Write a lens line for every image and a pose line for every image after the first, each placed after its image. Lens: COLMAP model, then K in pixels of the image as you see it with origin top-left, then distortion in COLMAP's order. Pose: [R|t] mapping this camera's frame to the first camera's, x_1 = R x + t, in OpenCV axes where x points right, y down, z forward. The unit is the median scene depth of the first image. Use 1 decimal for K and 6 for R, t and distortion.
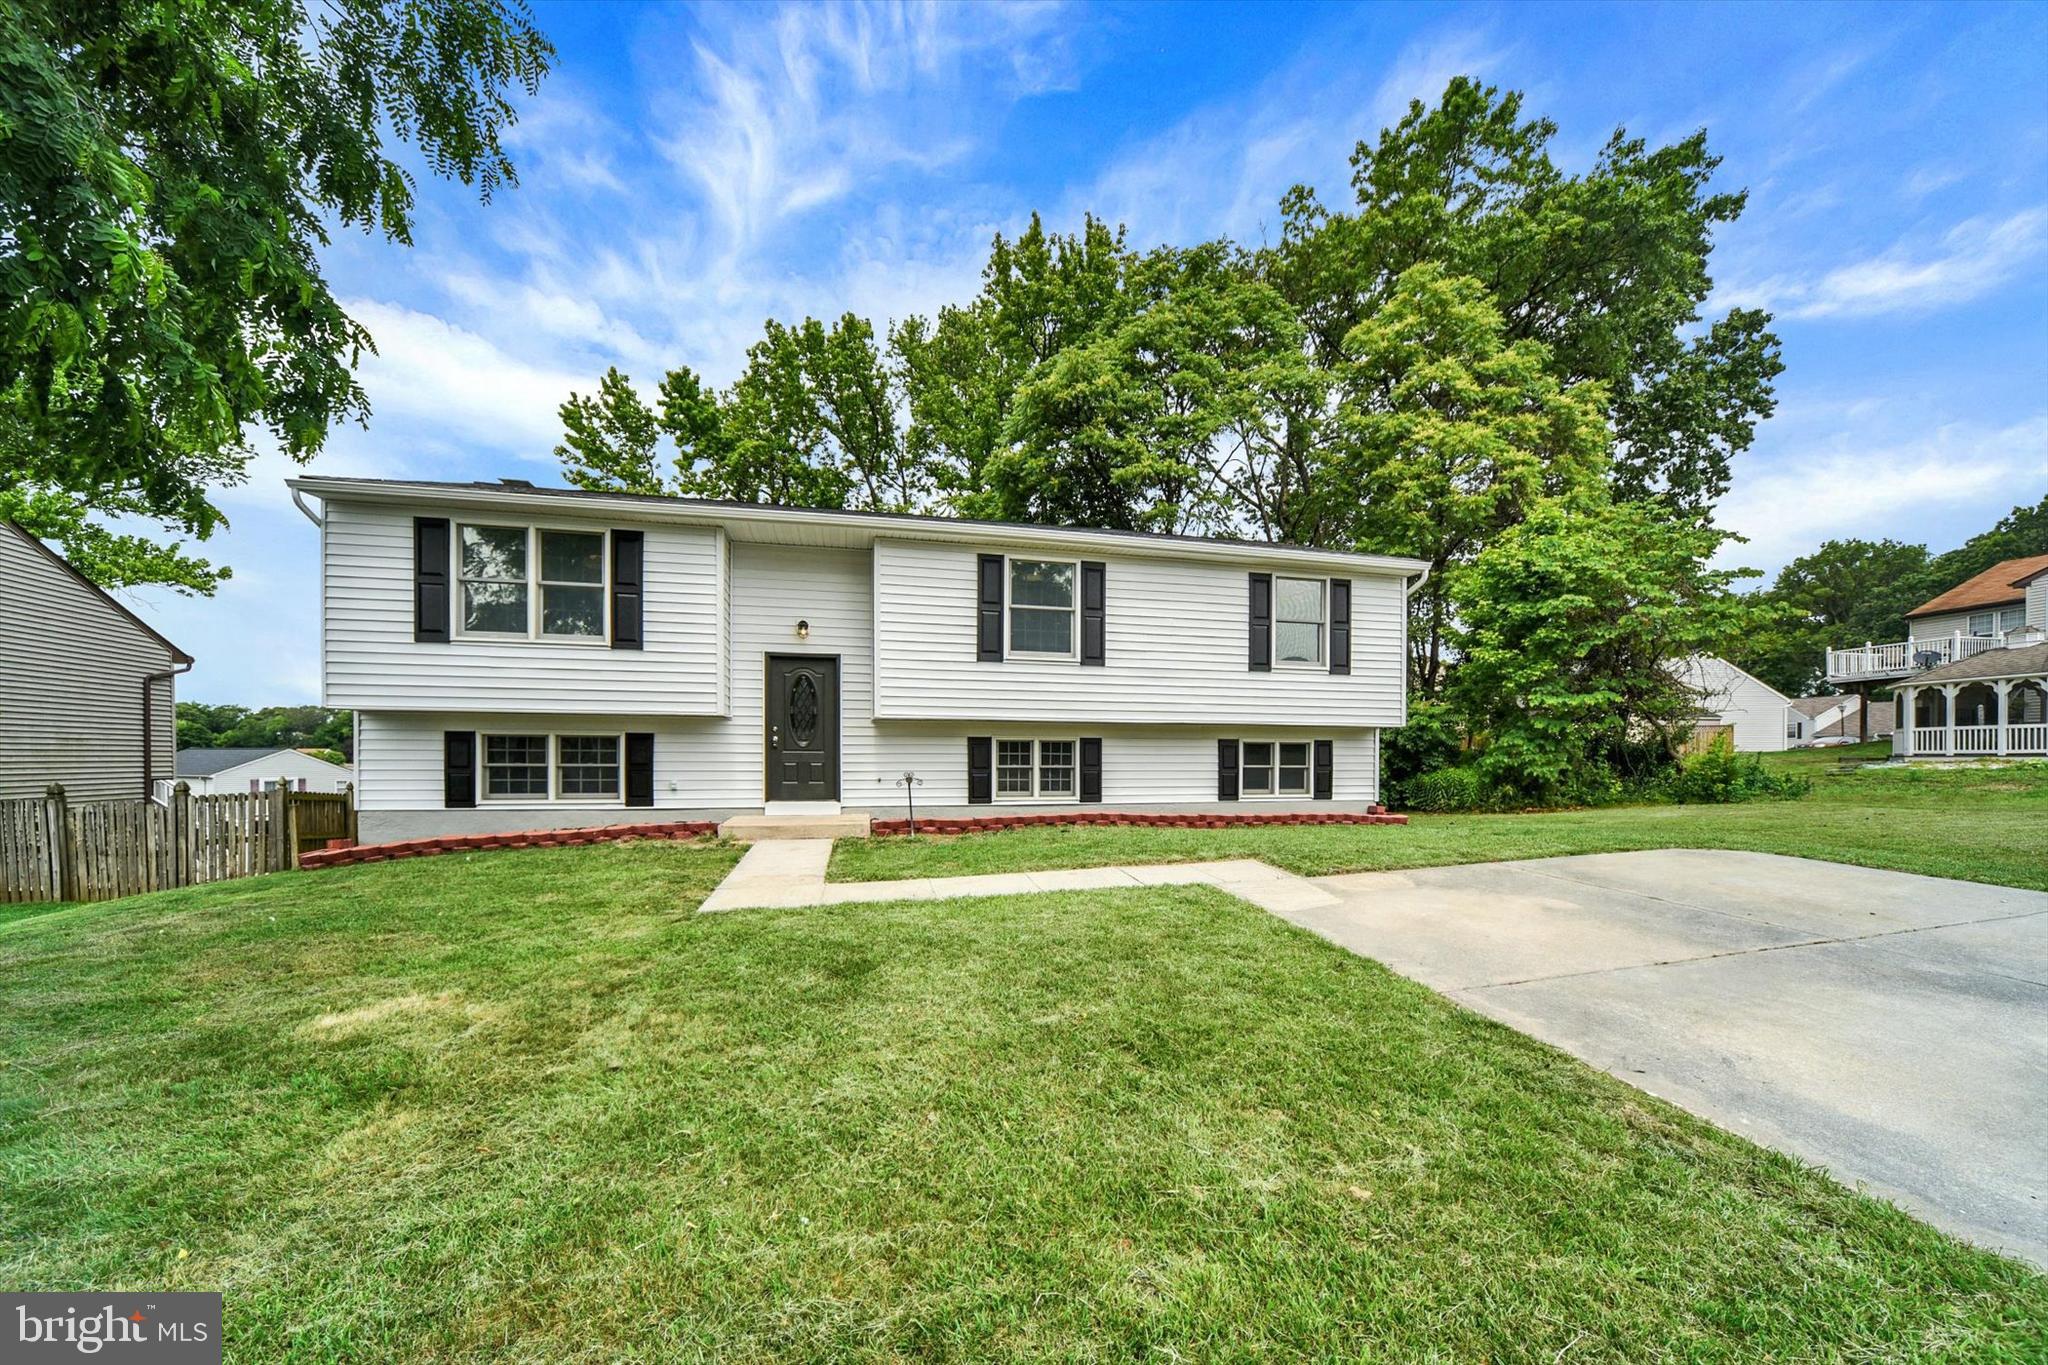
lens RADIAL K [[937.2, 0, 1026.8], [0, 937.2, 771.1], [0, 0, 1]] dist [-0.003843, -0.000124]
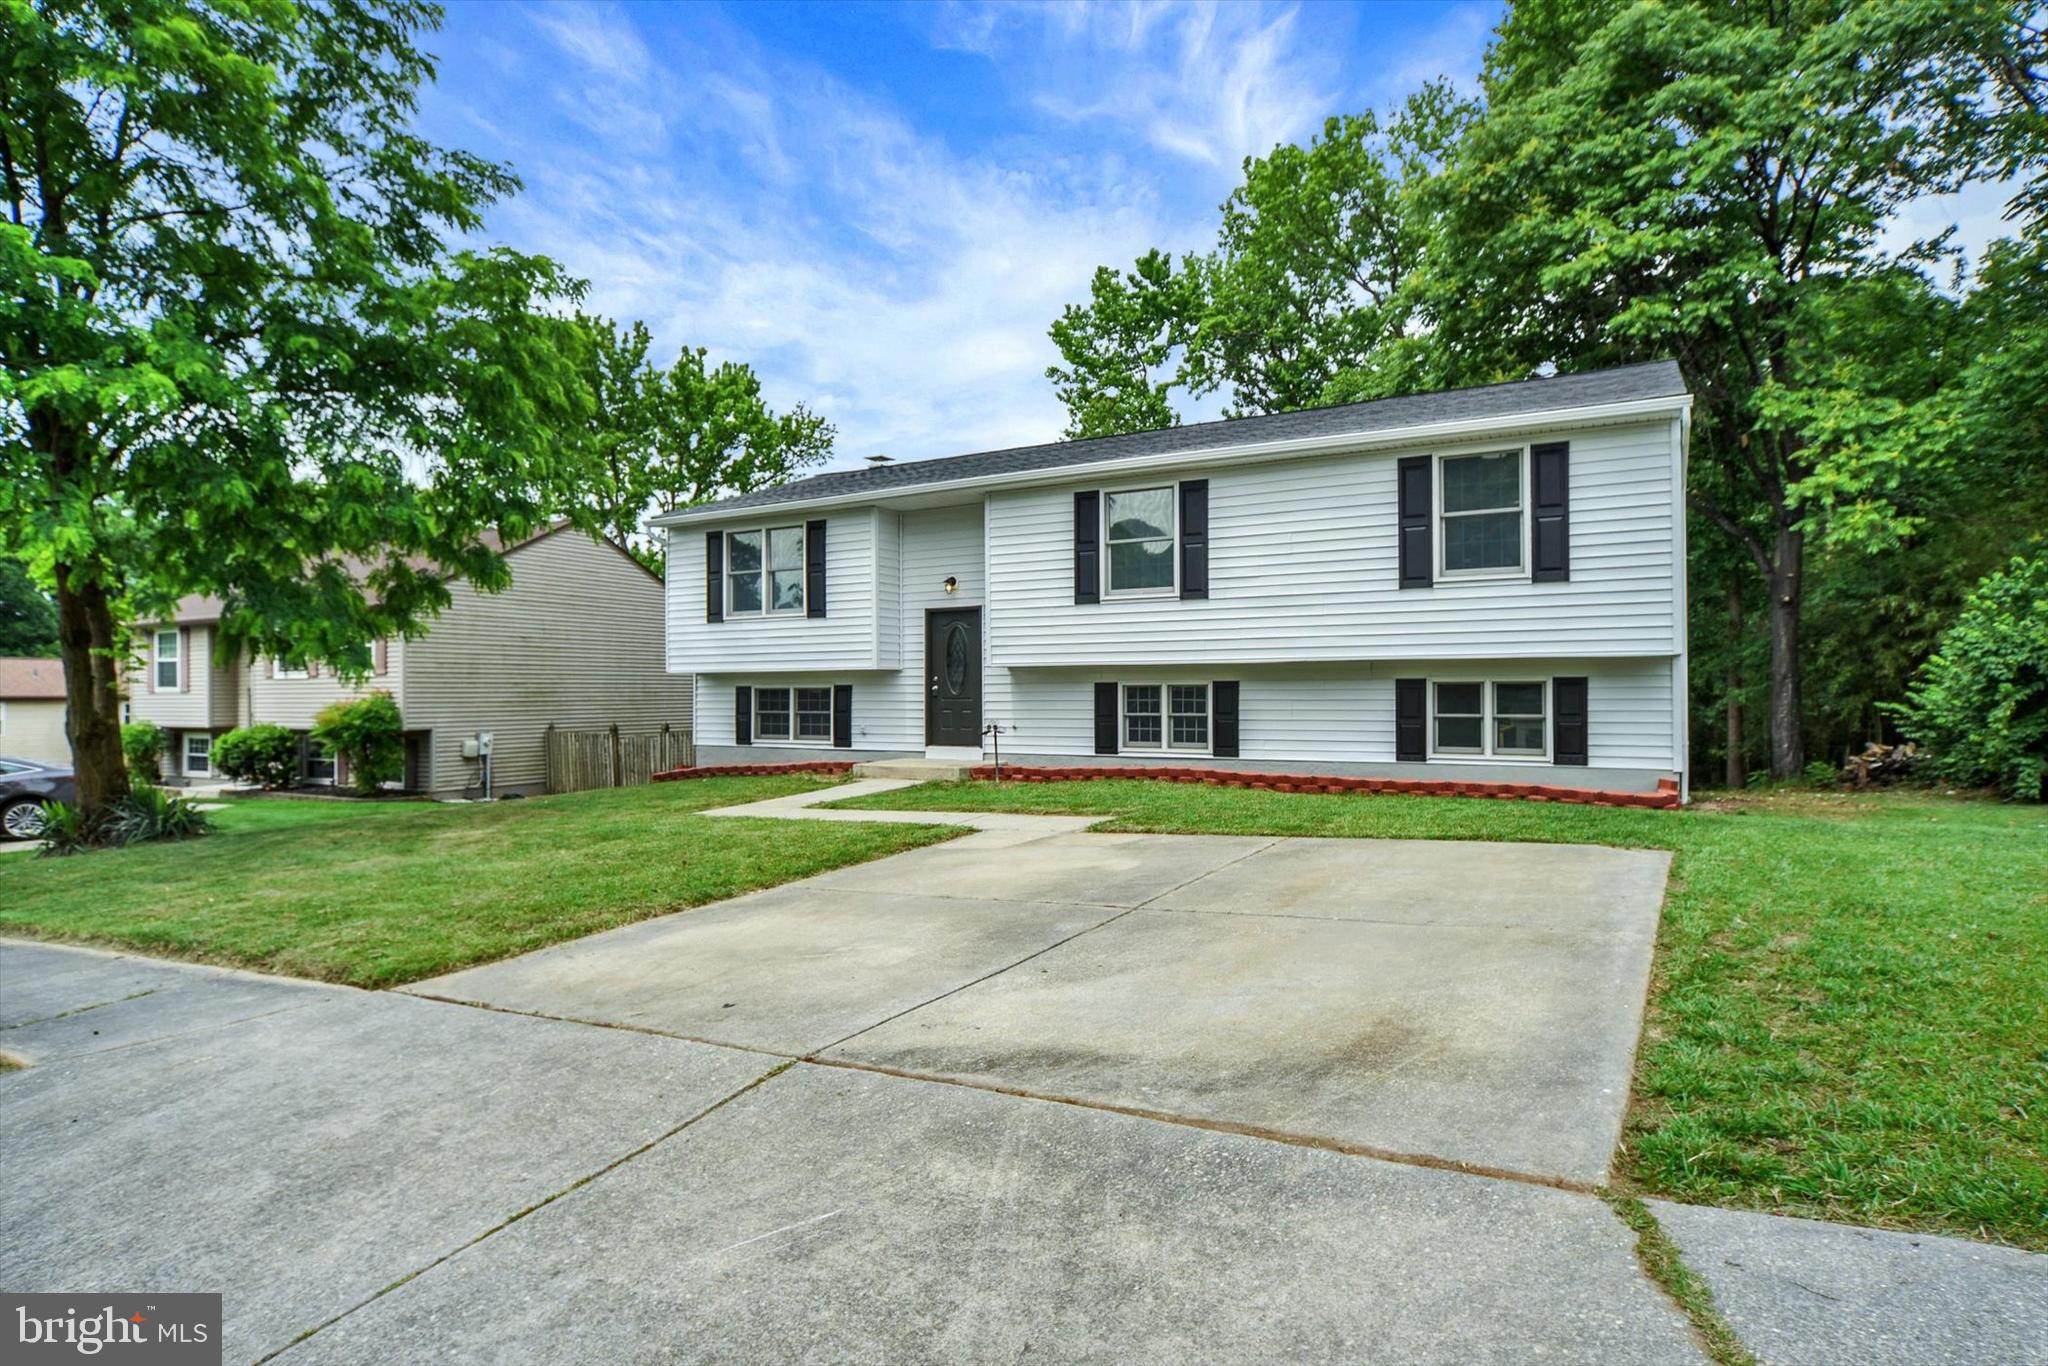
lens RADIAL K [[1072.8, 0, 1054.4], [0, 1072.8, 714.5], [0, 0, 1]] dist [-0.004898, 0.000576]
pose [[0.708406, 0.002164, -0.705802, 0.668561], [-0.007622, 0.999960, -0.004585, 0.000426], [0.705764, 0.008627, 0.708394, 0.196655]]
